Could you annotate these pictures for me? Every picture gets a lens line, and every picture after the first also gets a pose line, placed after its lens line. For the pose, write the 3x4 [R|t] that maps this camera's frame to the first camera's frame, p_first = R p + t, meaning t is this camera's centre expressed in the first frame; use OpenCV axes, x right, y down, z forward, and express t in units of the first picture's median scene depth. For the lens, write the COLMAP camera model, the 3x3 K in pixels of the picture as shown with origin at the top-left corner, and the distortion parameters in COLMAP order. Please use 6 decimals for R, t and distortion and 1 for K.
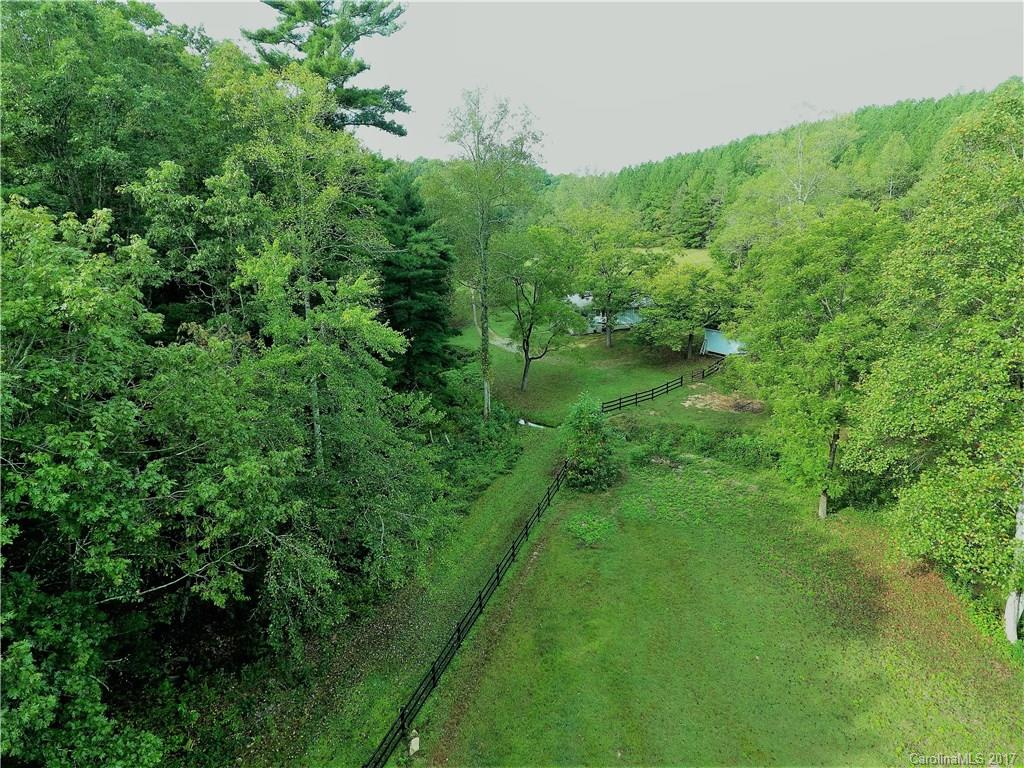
lens RADIAL K [[596.8, 0, 515.6], [0, 596.8, 373.3], [0, 0, 1]] dist [-0.003729, -0.000976]
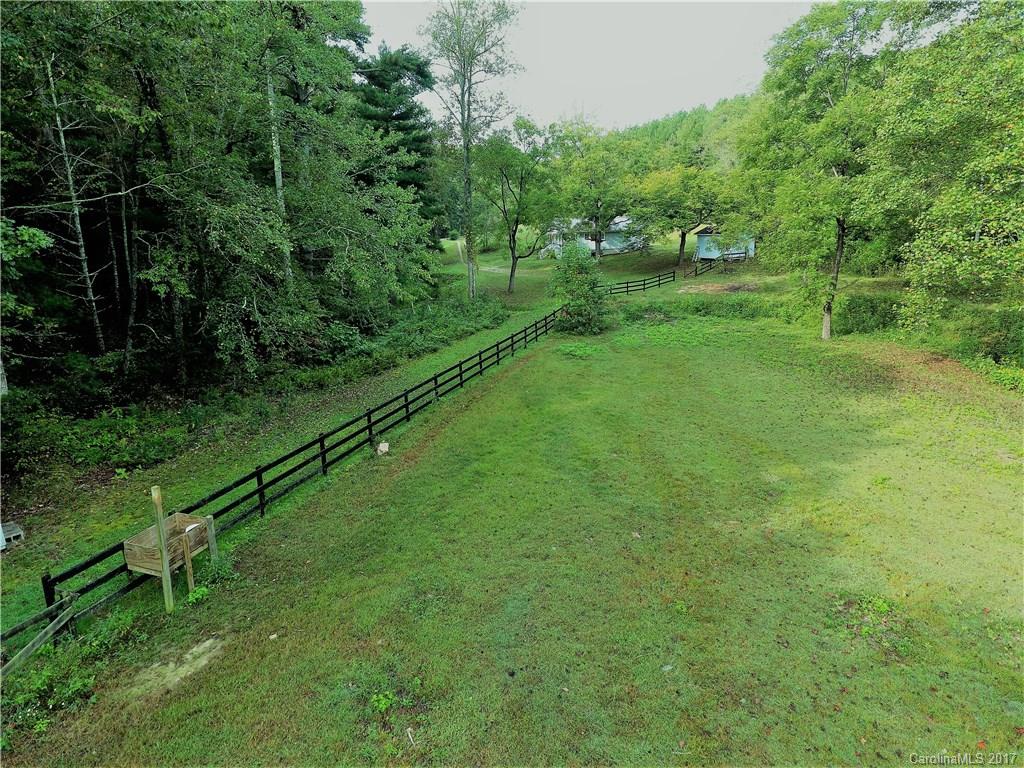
lens RADIAL K [[596.8, 0, 517.3], [0, 596.8, 384.4], [0, 0, 1]] dist [-0.003729, -0.000976]
pose [[0.999748, -0.015305, 0.016409, 0.008703], [0.015621, 0.999691, -0.019351, 0.298505], [-0.016108, 0.019602, 0.999678, 0.061367]]
